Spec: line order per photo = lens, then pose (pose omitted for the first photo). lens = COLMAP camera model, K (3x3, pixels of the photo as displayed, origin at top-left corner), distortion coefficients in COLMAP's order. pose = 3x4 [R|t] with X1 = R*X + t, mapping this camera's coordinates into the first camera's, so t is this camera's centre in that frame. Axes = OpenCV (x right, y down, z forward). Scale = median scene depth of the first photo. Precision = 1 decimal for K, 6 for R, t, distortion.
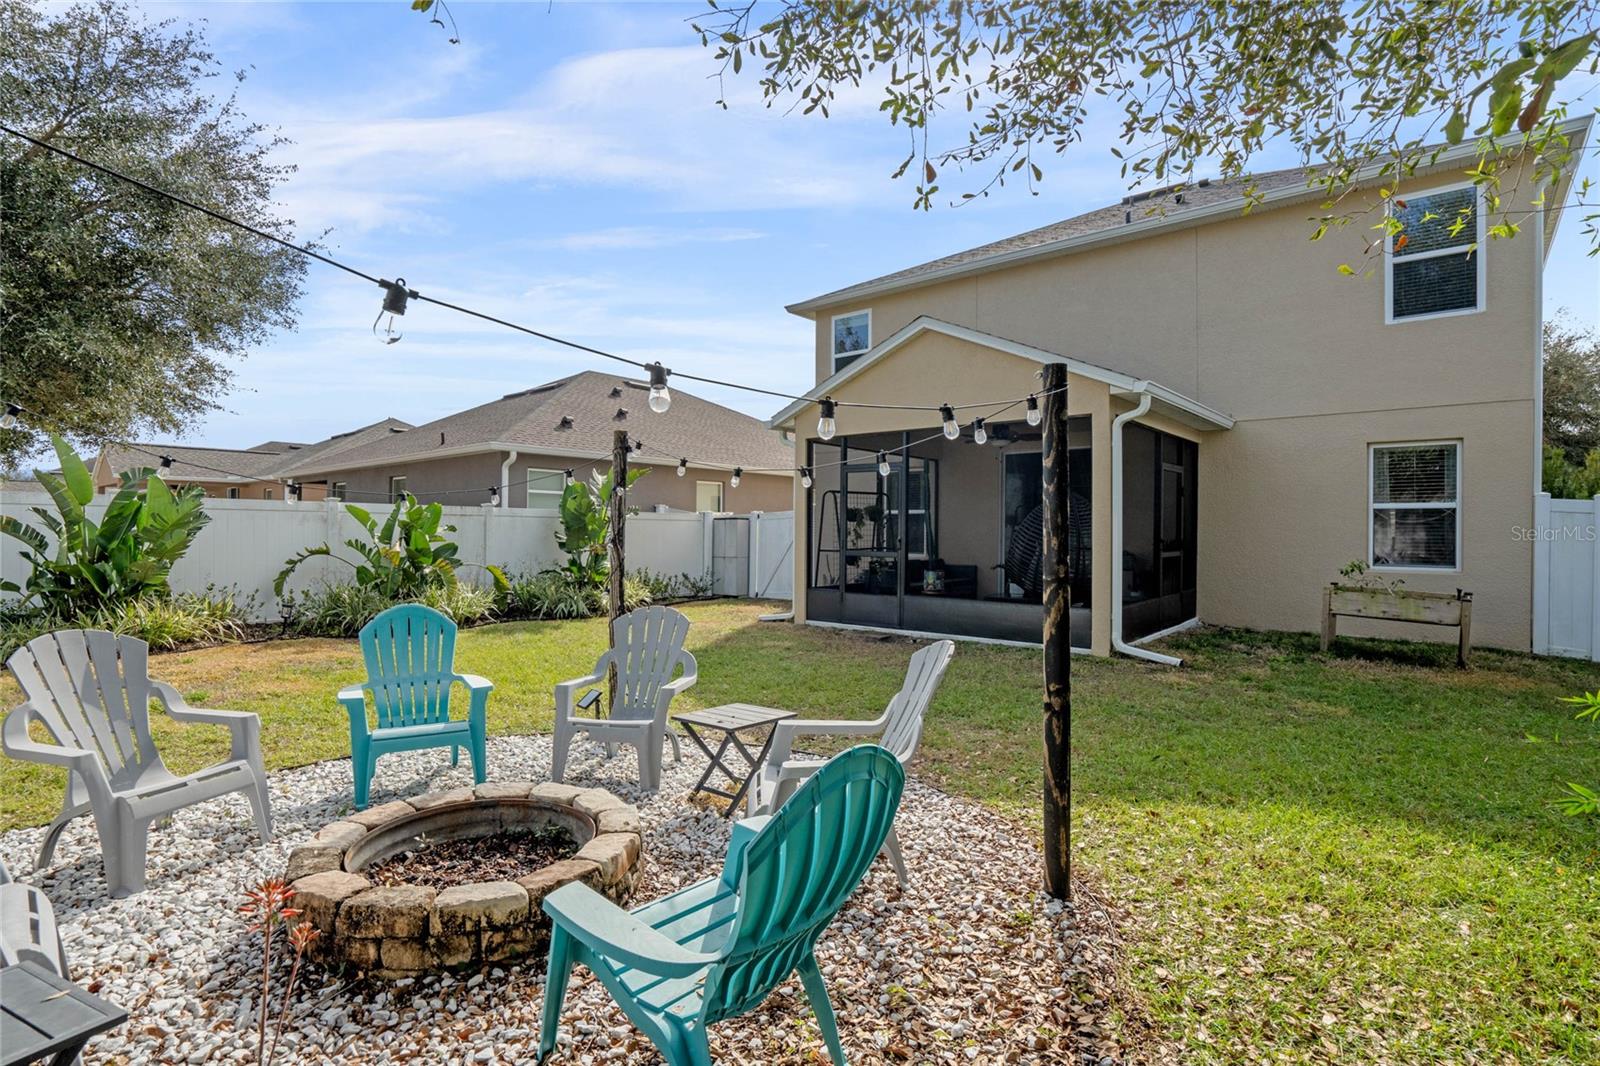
lens RADIAL K [[785.9, 0, 800.0], [0, 785.9, 533.0], [0, 0, 1]] dist [-0.001401, -0.000188]
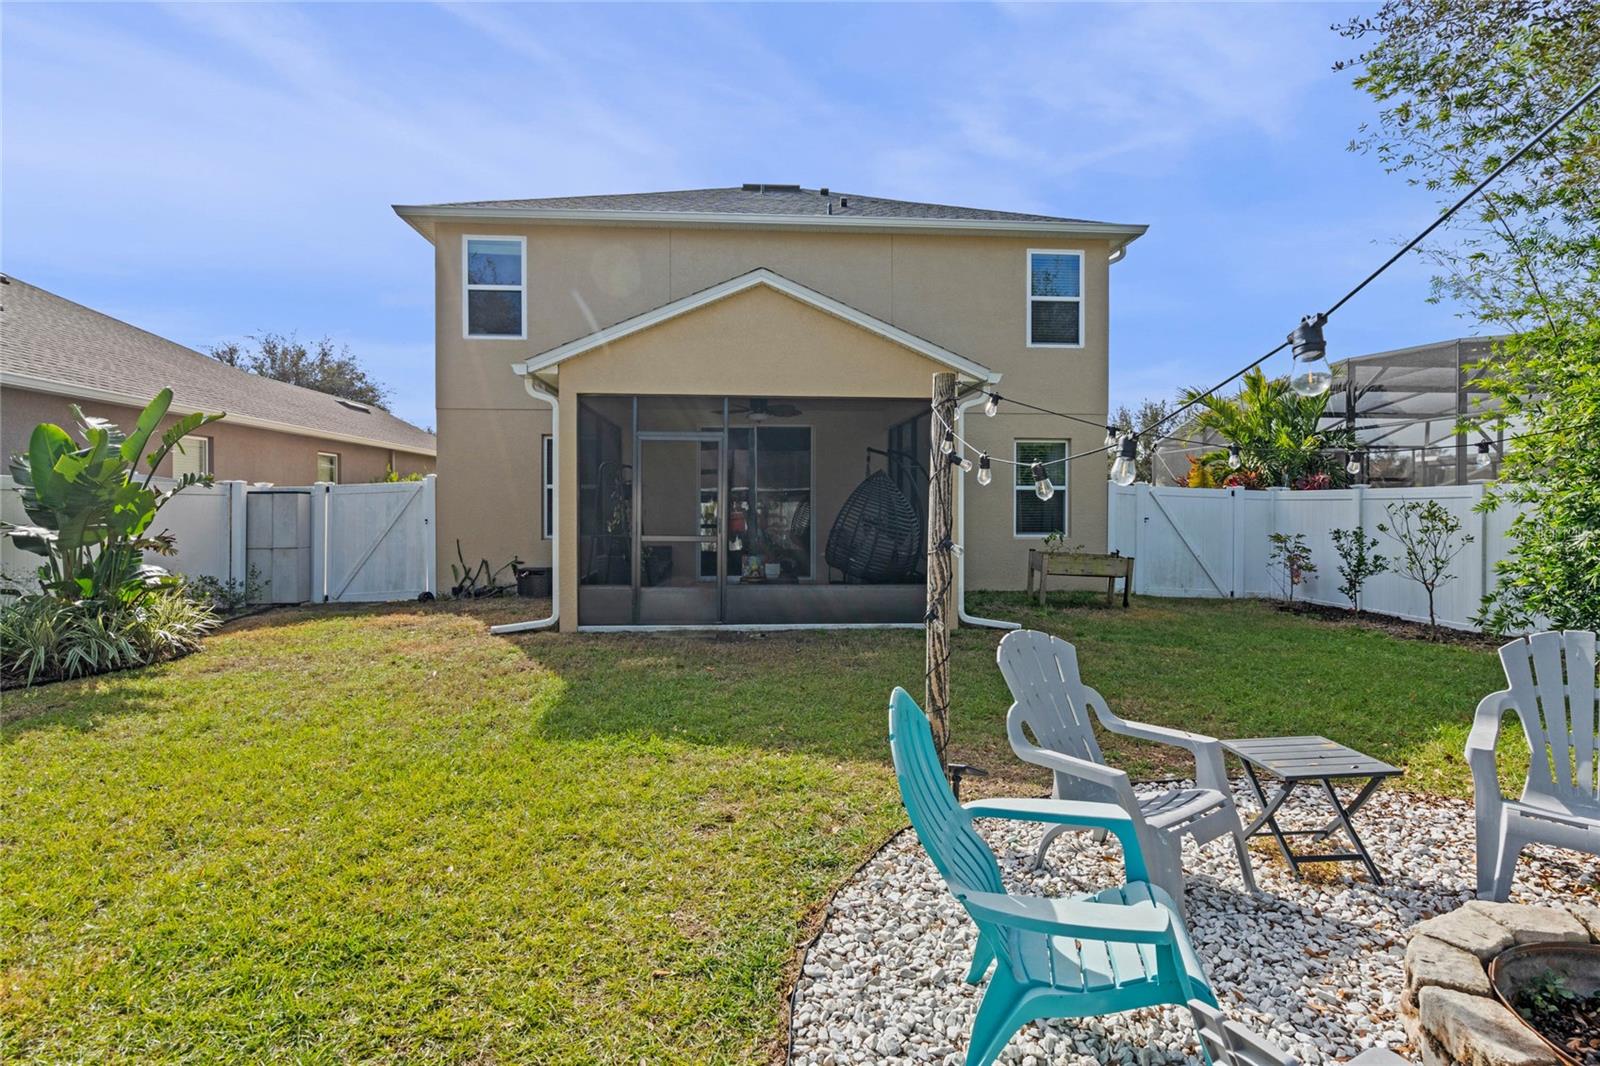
lens RADIAL K [[779.1, 0, 798.8], [0, 779.1, 504.8], [0, 0, 1]] dist [0.000203, 0.000809]
pose [[0.720871, -0.010473, 0.692990, -0.404710], [0.007502, 0.999945, 0.007308, -0.015327], [-0.693029, -0.000069, 0.720910, 0.323392]]
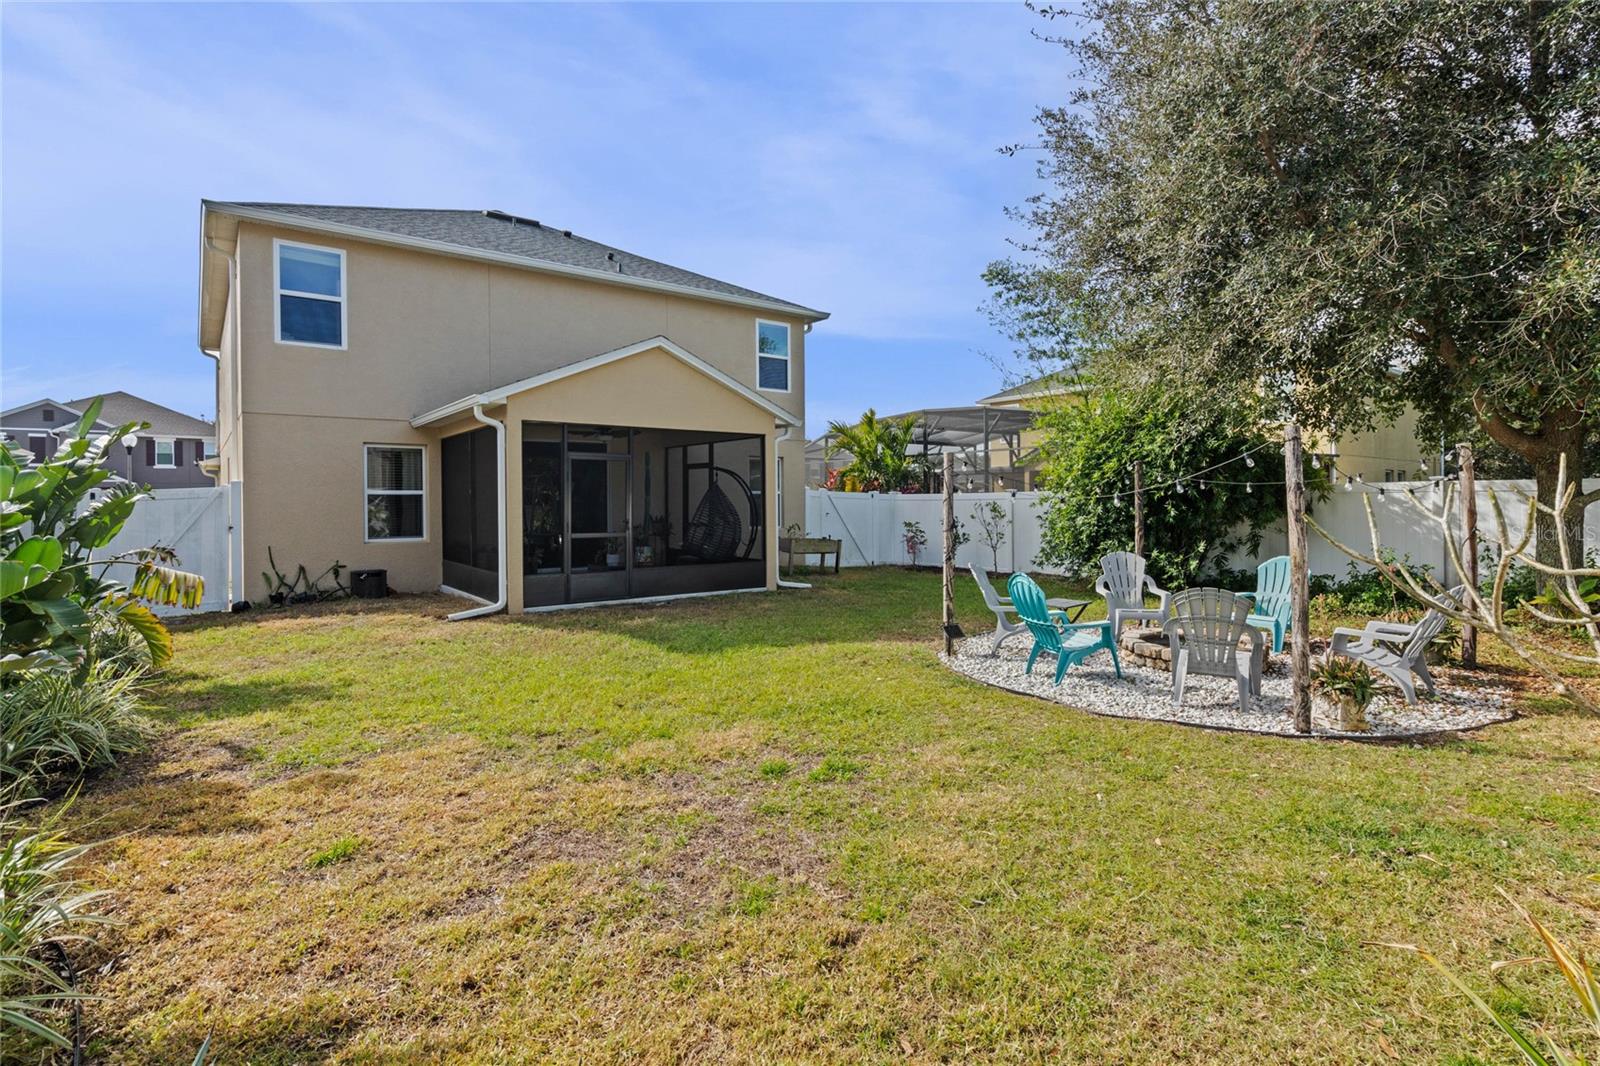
lens RADIAL K [[779.1, 0, 798.8], [0, 779.1, 504.8], [0, 0, 1]] dist [0.000203, 0.000809]
pose [[0.216176, -0.018606, 0.976177, -0.928609], [0.010091, 0.999808, 0.016821, -0.032063], [-0.976302, 0.006214, 0.216323, 0.510986]]
